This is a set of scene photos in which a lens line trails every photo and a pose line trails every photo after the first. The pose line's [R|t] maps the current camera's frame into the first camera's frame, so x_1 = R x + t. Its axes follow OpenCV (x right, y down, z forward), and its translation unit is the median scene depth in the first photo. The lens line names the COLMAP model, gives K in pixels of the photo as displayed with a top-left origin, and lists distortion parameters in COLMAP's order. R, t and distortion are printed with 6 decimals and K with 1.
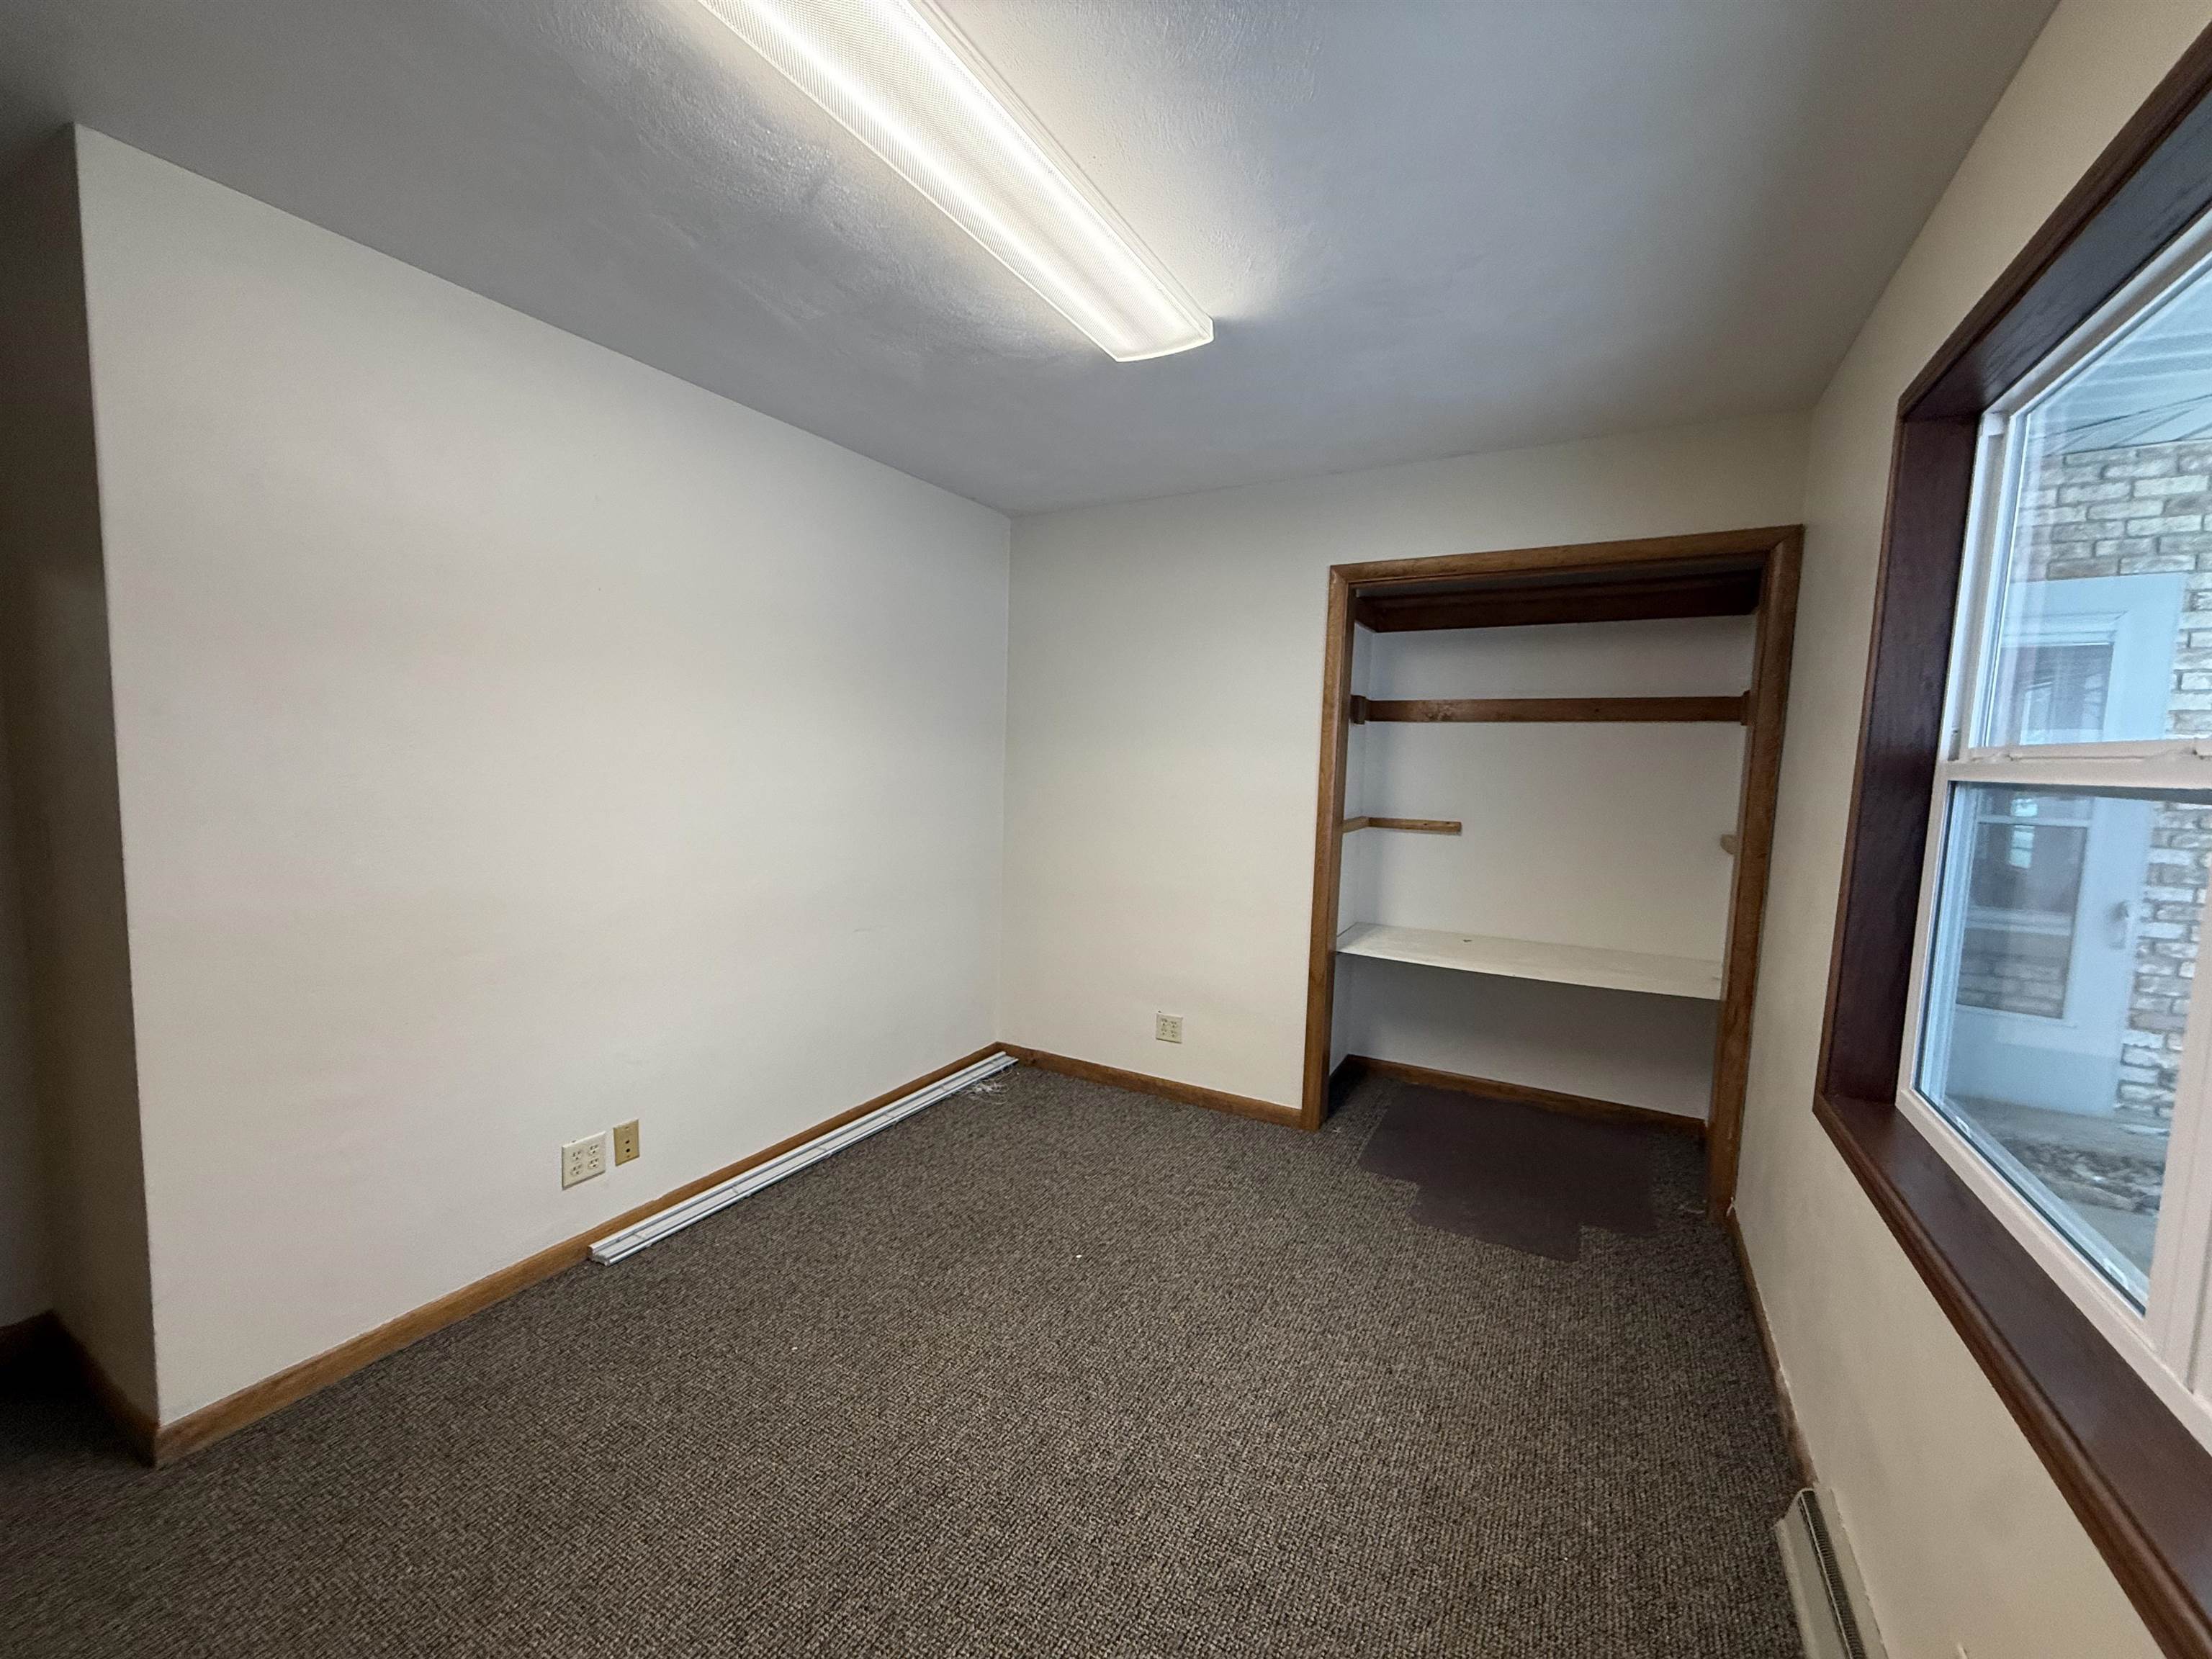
lens RADIAL K [[876.5, 0, 1103.2], [0, 876.5, 835.5], [0, 0, 1]] dist [0.017365, 0.000174]
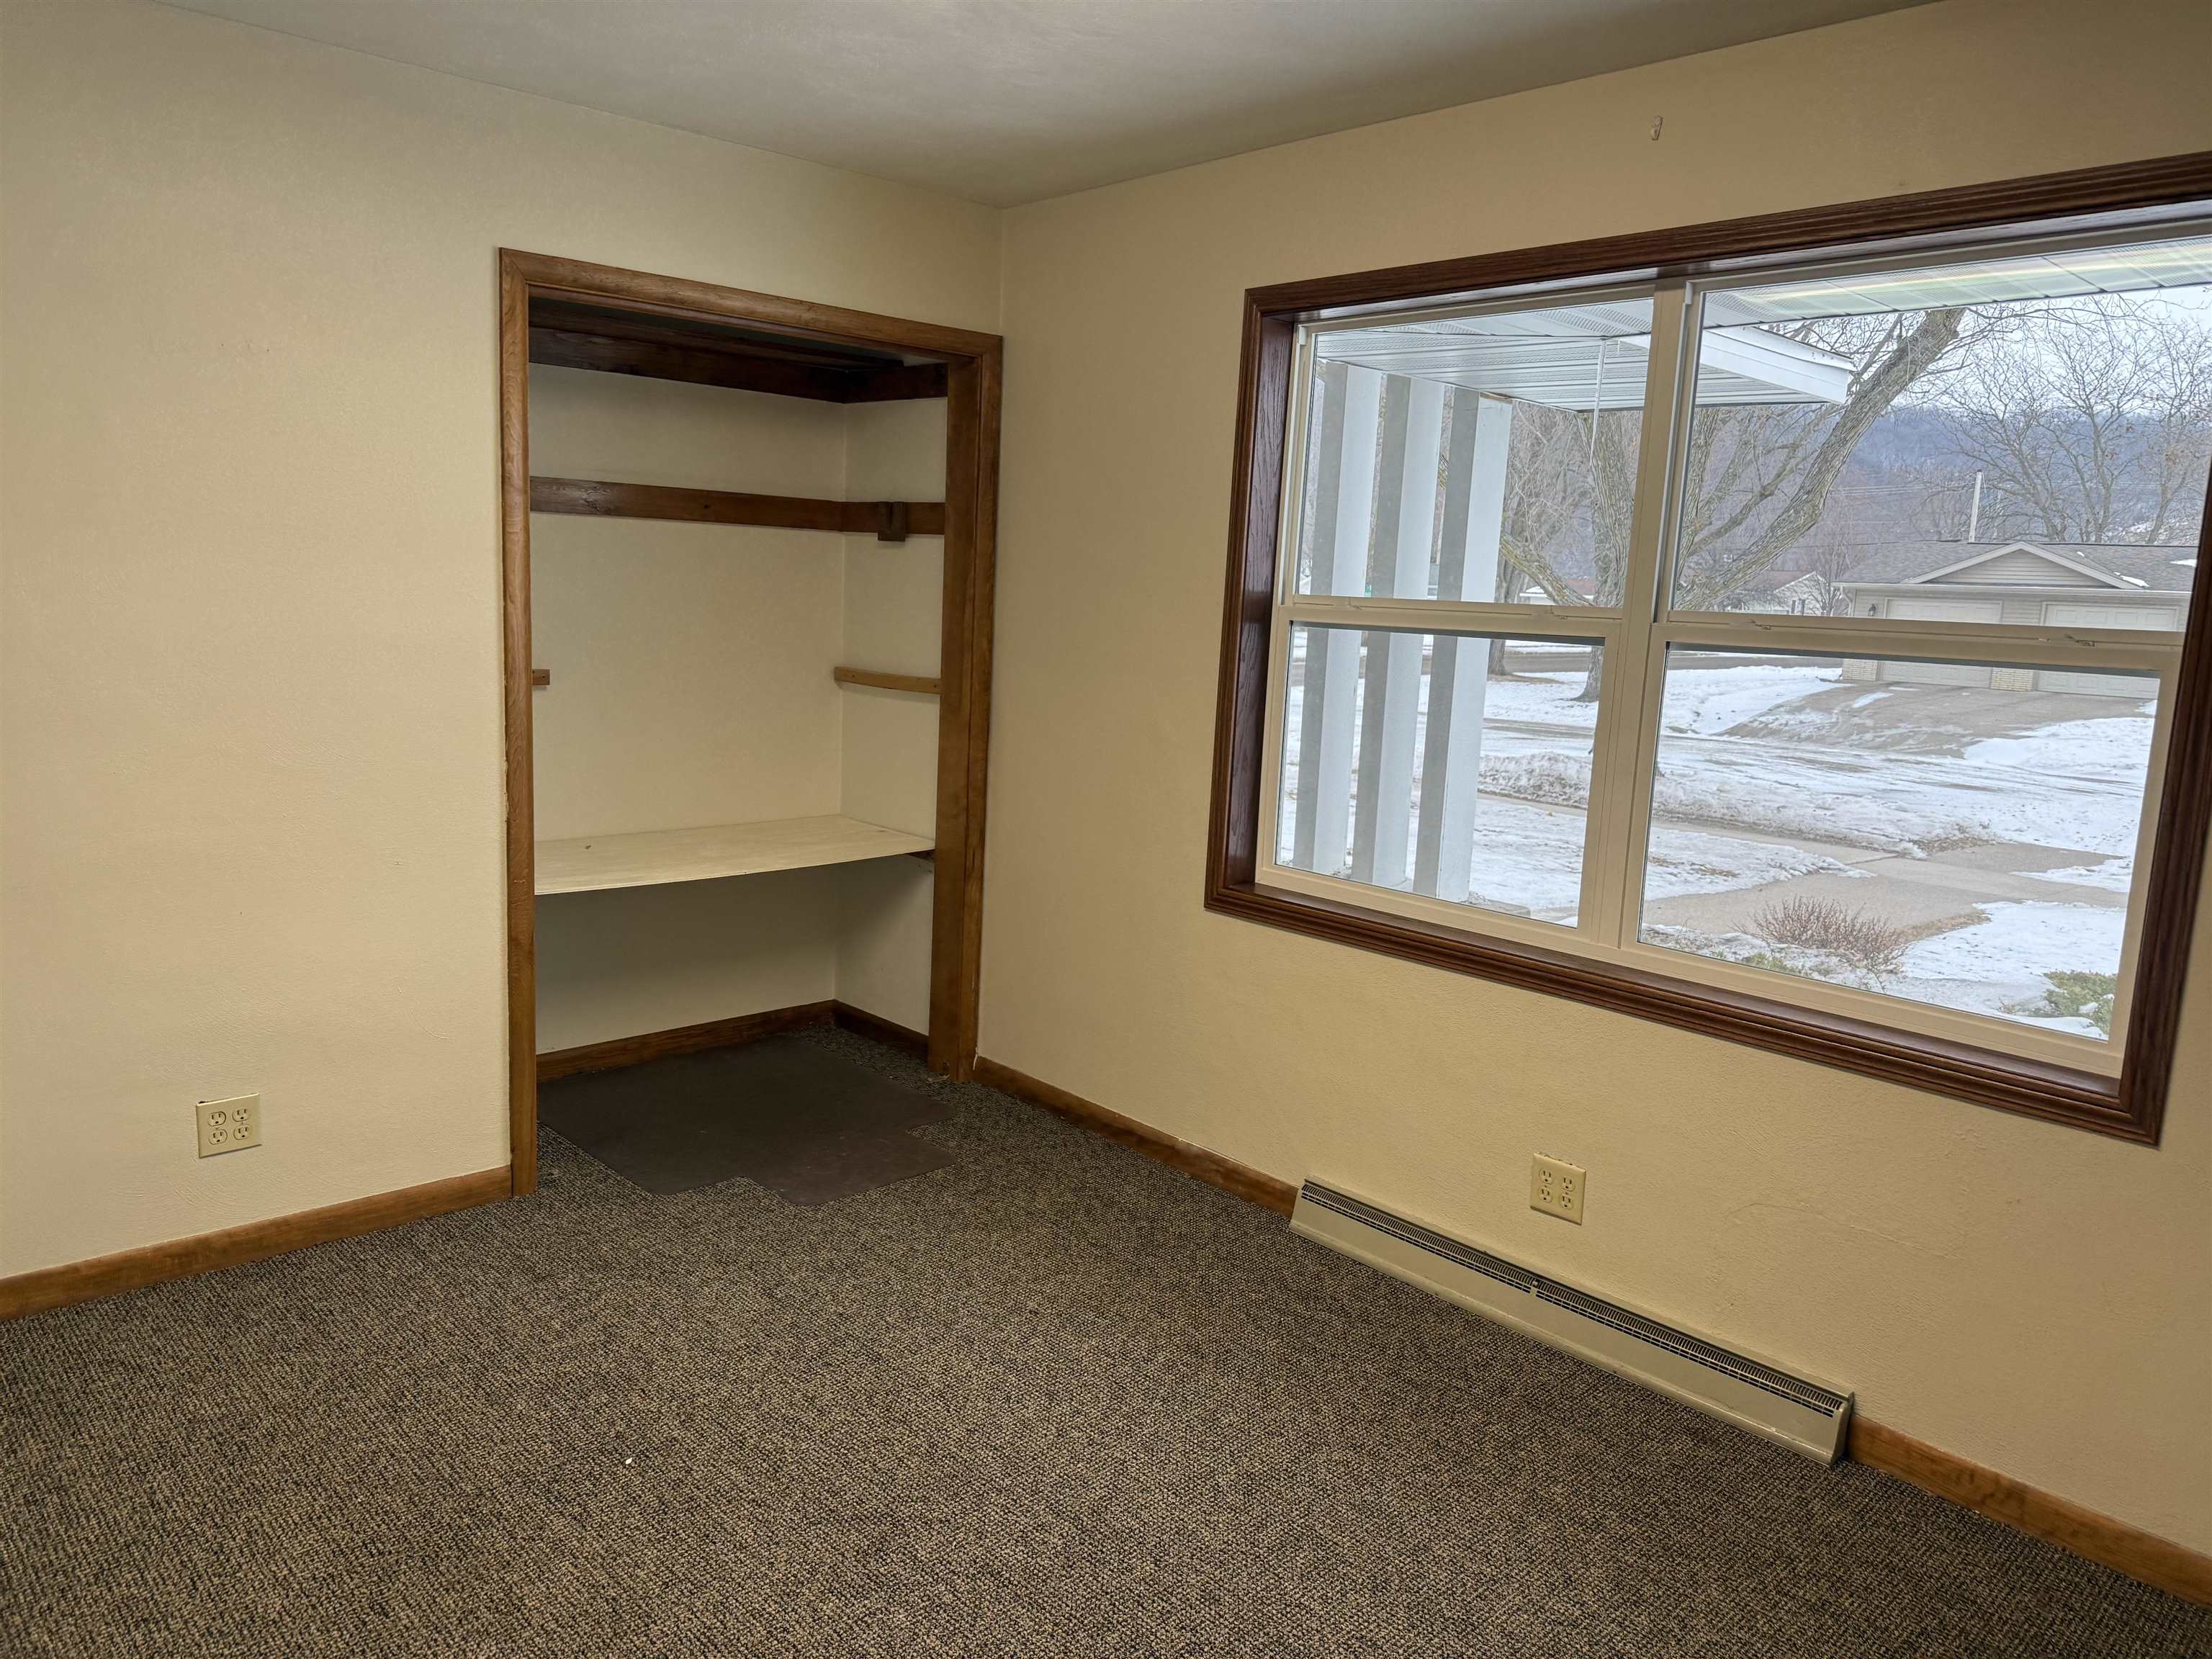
lens RADIAL K [[1550.1, 0, 1105.4], [0, 1550.1, 824.1], [0, 0, 1]] dist [0.071530, -0.087011]
pose [[0.315130, -0.162944, 0.934956, -0.665962], [0.055914, 0.986627, 0.153103, -0.066442], [-0.947400, 0.004030, 0.320027, 0.288551]]
